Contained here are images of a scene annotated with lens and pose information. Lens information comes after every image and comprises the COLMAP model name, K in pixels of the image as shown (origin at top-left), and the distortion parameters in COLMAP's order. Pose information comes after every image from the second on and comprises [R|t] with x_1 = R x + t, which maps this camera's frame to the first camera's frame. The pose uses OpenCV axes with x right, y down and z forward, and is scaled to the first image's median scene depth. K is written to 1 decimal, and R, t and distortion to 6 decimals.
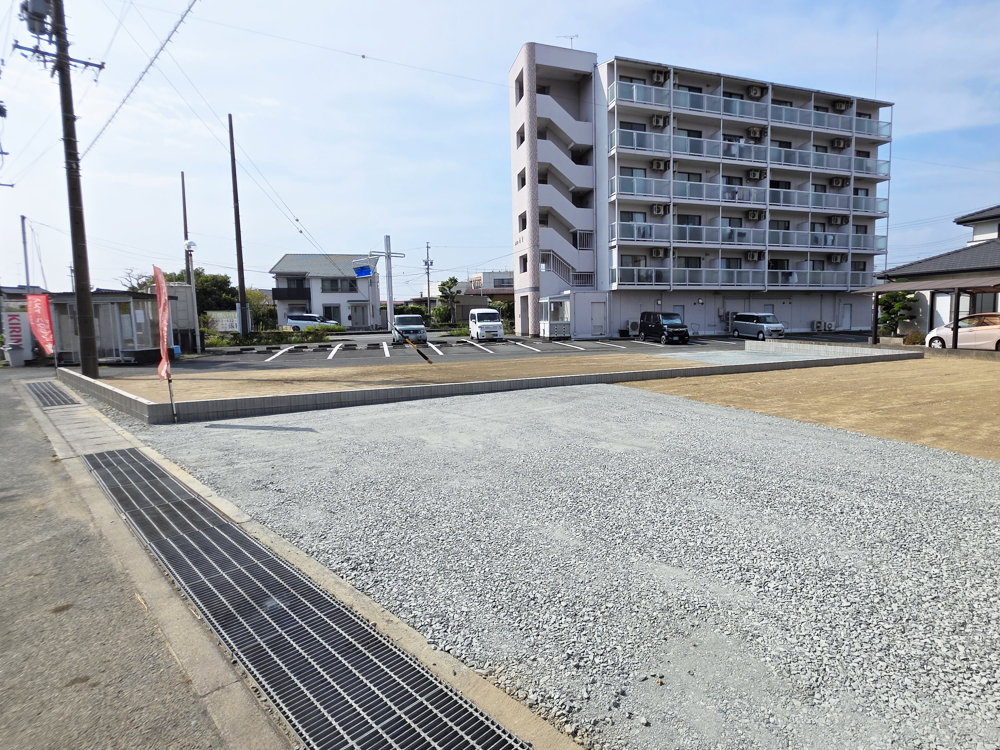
lens RADIAL K [[530.6, 0, 581.2], [0, 530.6, 358.5], [0, 0, 1]] dist [0.001734, 0.000567]
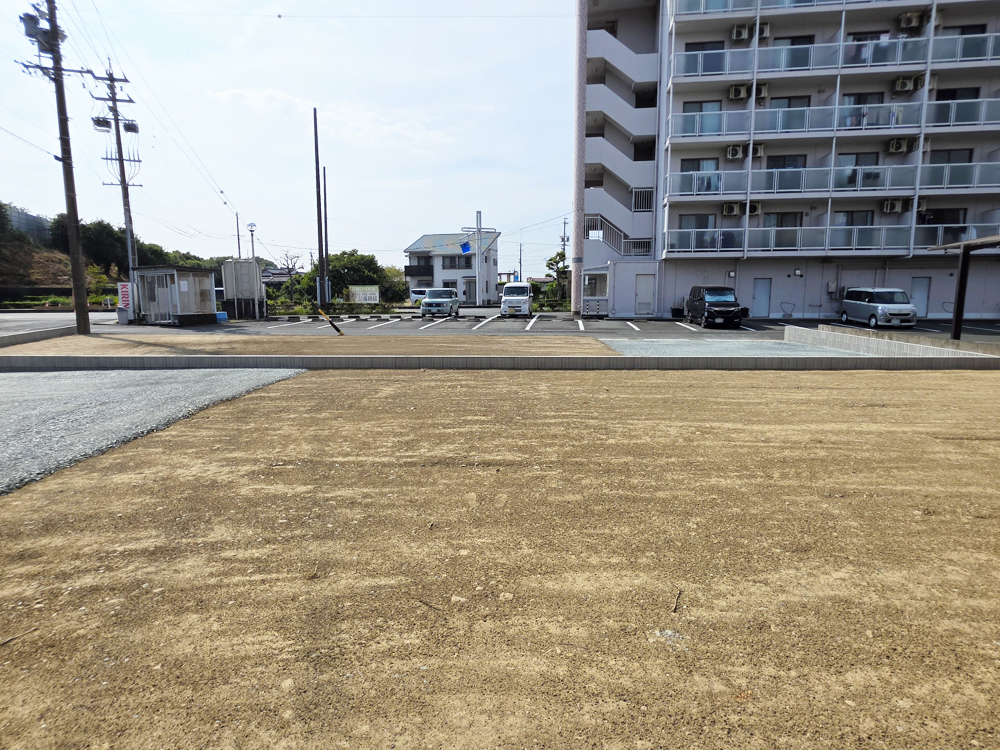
lens RADIAL K [[532.0, 0, 503.8], [0, 532.0, 360.1], [0, 0, 1]] dist [0.001204, 0.000177]
pose [[0.884933, 0.066993, -0.460874, 0.220160], [-0.047432, 0.997419, 0.053910, -0.006906], [0.463296, -0.025847, 0.885827, 0.155013]]
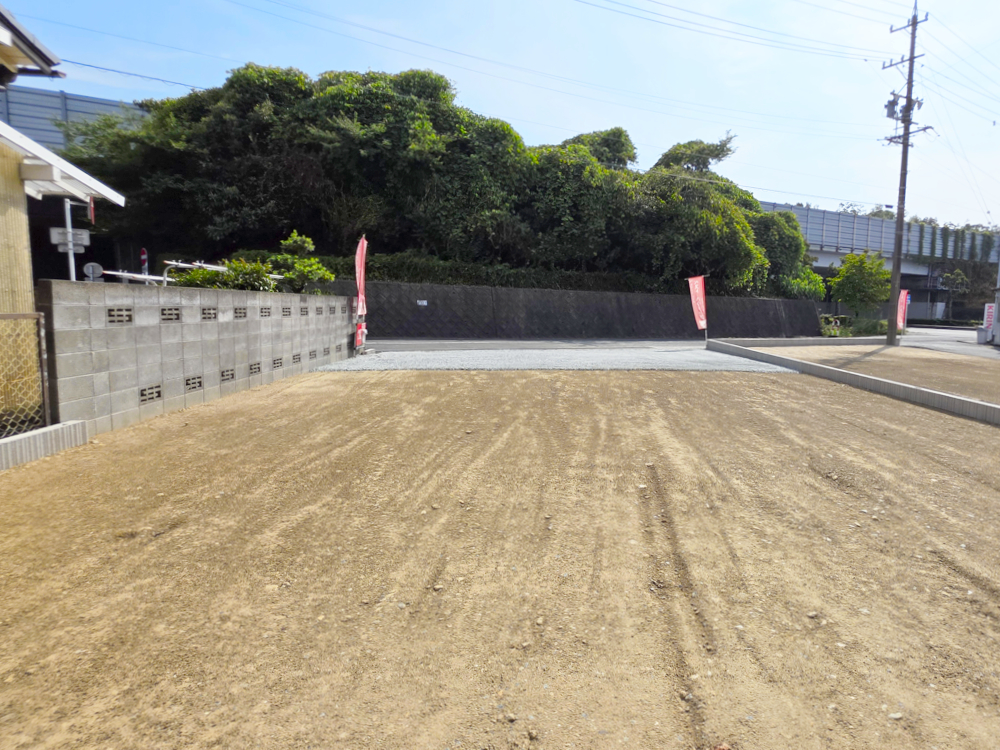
lens RADIAL K [[569.1, 0, 612.6], [0, 569.1, 368.4], [0, 0, 1]] dist [-0.001131, -0.000610]
pose [[-0.345752, 0.105506, -0.932376, 0.375076], [-0.099052, 0.984003, 0.148079, -0.025808], [0.933083, 0.143552, -0.329770, 0.349046]]
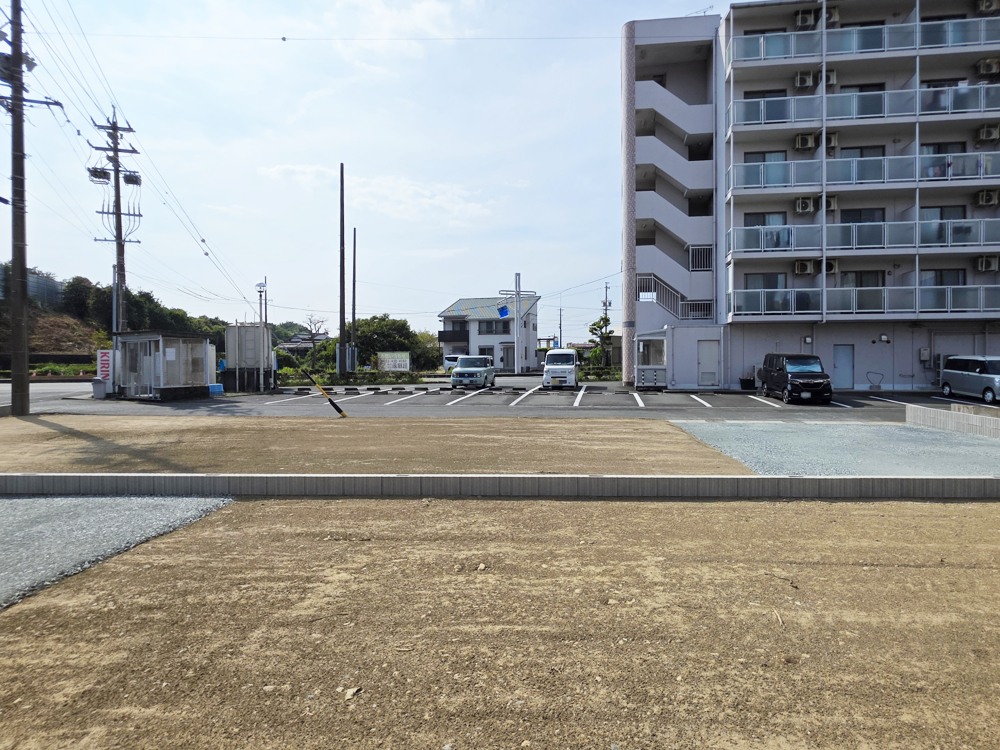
lens RADIAL K [[542.2, 0, 546.2], [0, 542.2, 362.1], [0, 0, 1]] dist [0.001388, -0.000615]
pose [[0.888472, 0.011476, -0.458787, 0.168955], [-0.046374, 0.996815, -0.064873, -0.017647], [0.456582, 0.078914, 0.886175, 0.239126]]
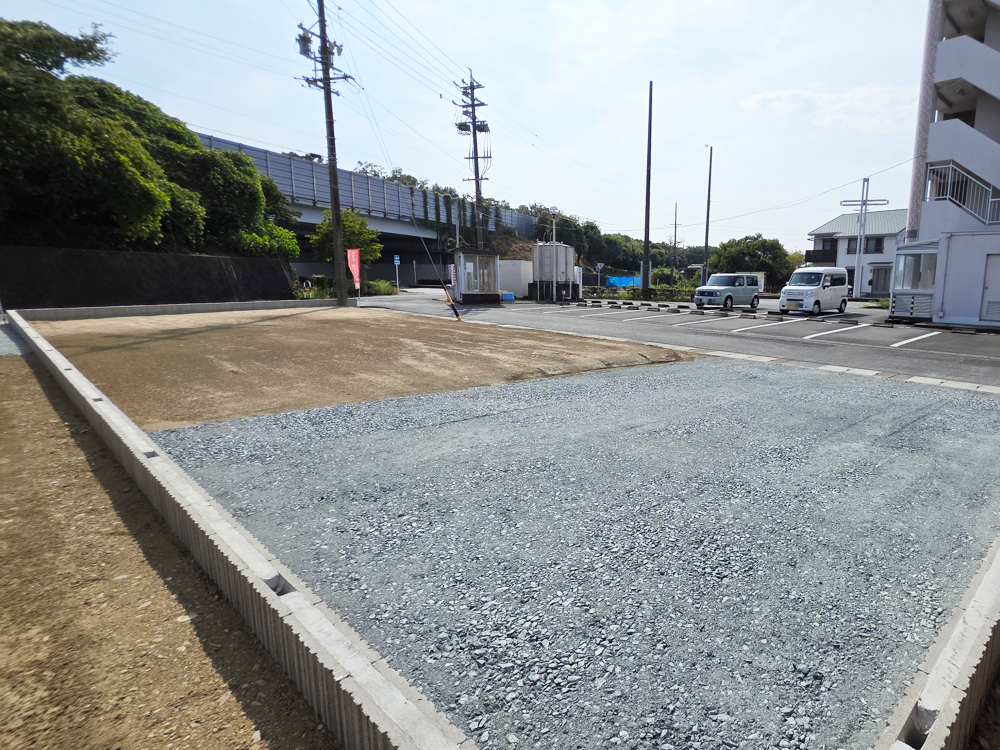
lens RADIAL K [[530.2, 0, 645.6], [0, 530.2, 364.5], [0, 0, 1]] dist [0.001107, -0.000463]
pose [[0.439286, 0.163399, -0.883362, 0.323953], [-0.102590, 0.986011, 0.131369, -0.034850], [0.892470, 0.032915, 0.449904, 0.472758]]
